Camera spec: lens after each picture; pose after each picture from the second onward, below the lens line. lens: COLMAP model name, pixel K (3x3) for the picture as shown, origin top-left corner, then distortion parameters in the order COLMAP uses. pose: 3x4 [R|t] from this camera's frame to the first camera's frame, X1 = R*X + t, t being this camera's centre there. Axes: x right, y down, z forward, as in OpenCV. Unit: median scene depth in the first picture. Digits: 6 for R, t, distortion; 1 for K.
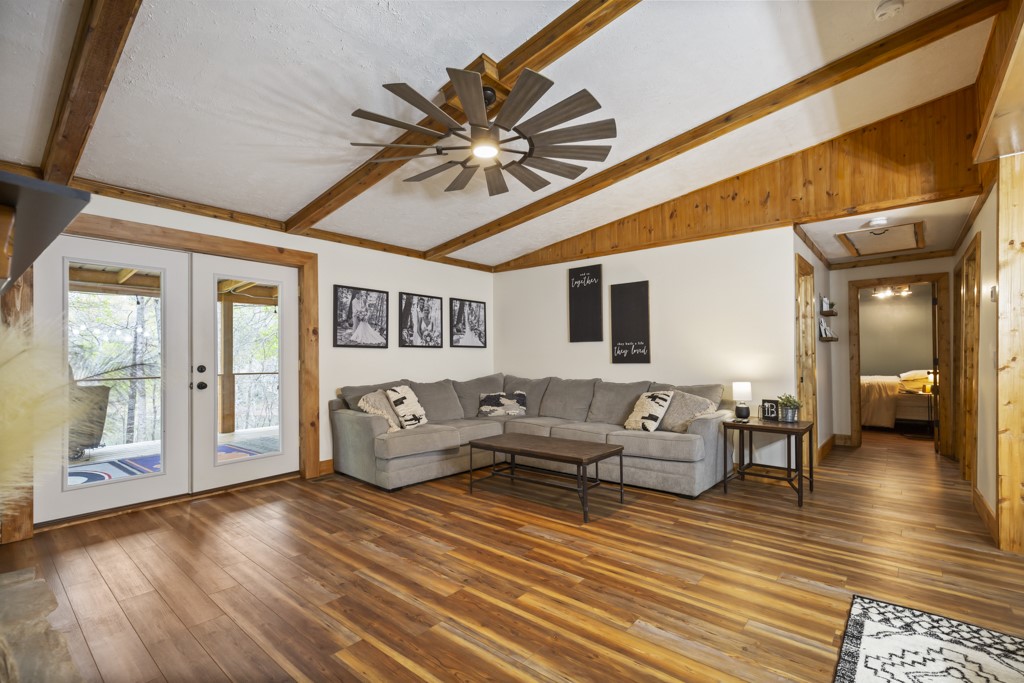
lens RADIAL K [[463.0, 0, 514.2], [0, 463.0, 350.0], [0, 0, 1]] dist [0.003428, 0.000109]
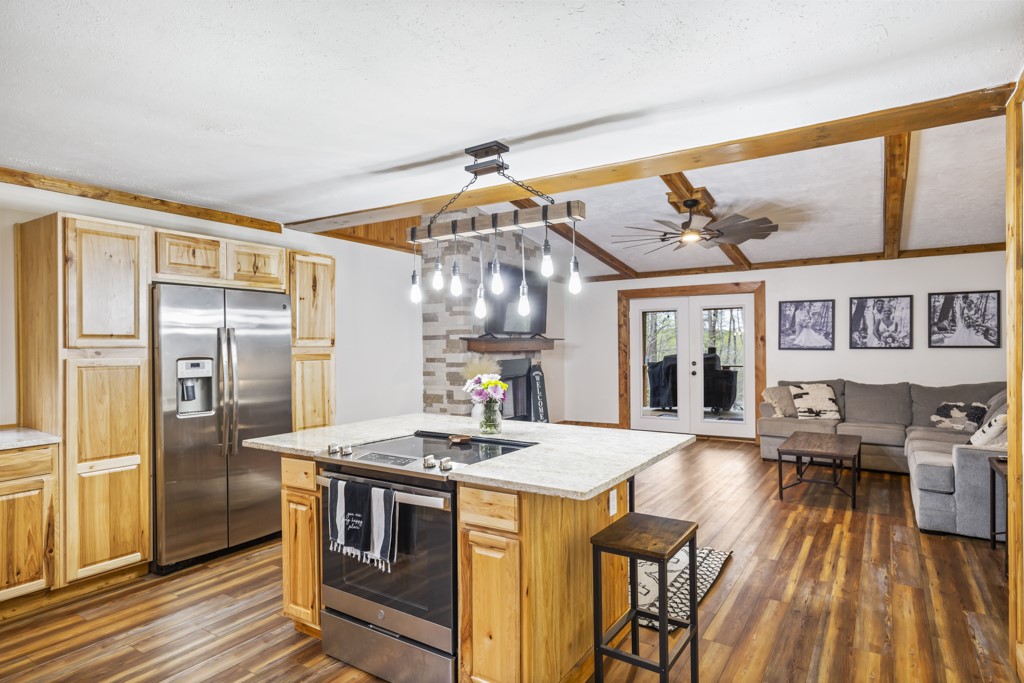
lens RADIAL K [[557.0, 0, 525.3], [0, 557.0, 346.7], [0, 0, 1]] dist [0.000741, 0.000256]
pose [[0.131479, 0.006264, -0.991299, 1.042203], [0.020952, 0.999739, 0.009096, -0.043524], [0.991098, -0.021966, 0.131314, 0.093644]]
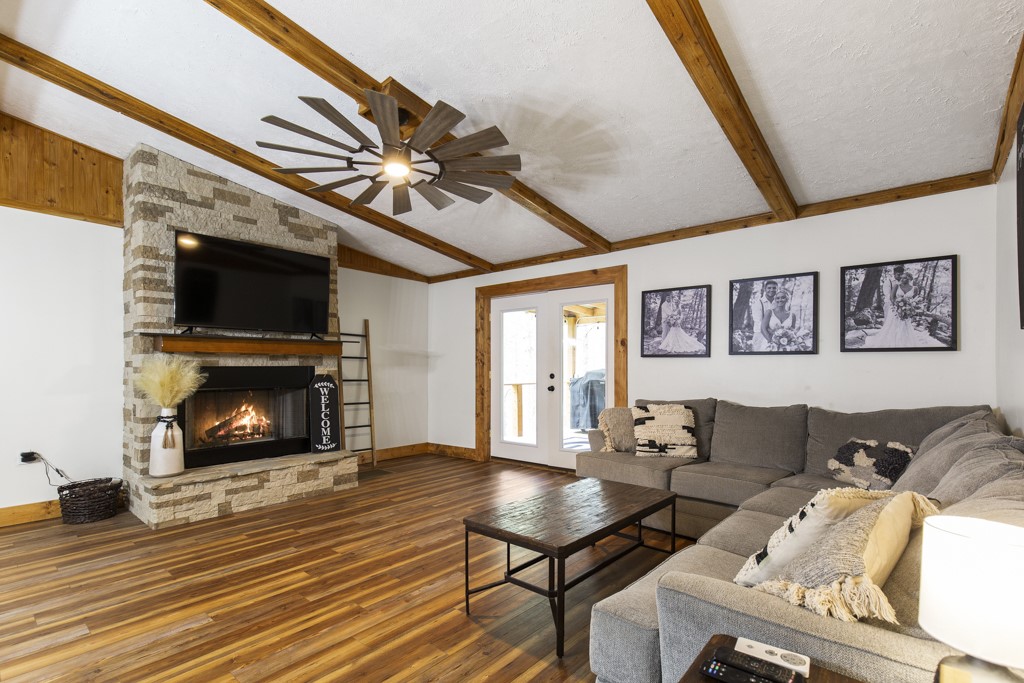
lens RADIAL K [[478.8, 0, 516.3], [0, 478.8, 364.9], [0, 0, 1]] dist [0.003151, 0.000051]
pose [[-0.002444, -0.000926, -0.999997, 0.583504], [0.013744, 0.999905, -0.000960, 0.006326], [0.999903, -0.013747, -0.002431, 0.733301]]
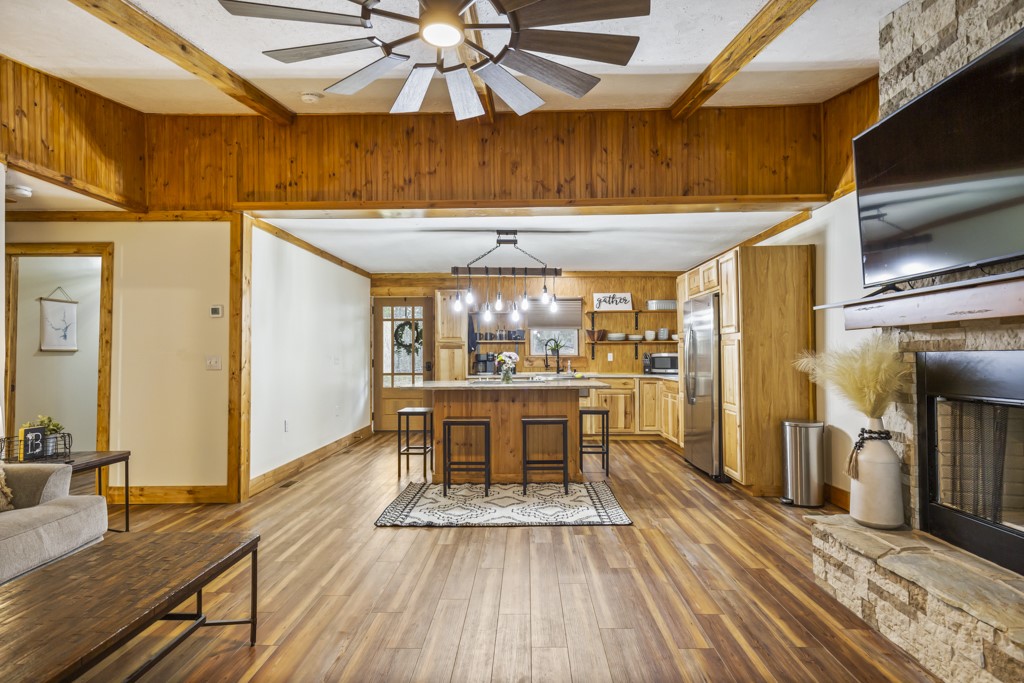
lens RADIAL K [[542.3, 0, 523.6], [0, 542.3, 348.6], [0, 0, 1]] dist [0.004308, -0.000585]
pose [[-0.640071, 0.017581, 0.768115, -0.404805], [-0.001550, 0.999707, -0.024173, 0.010732], [-0.768314, -0.016663, -0.639856, 0.803077]]
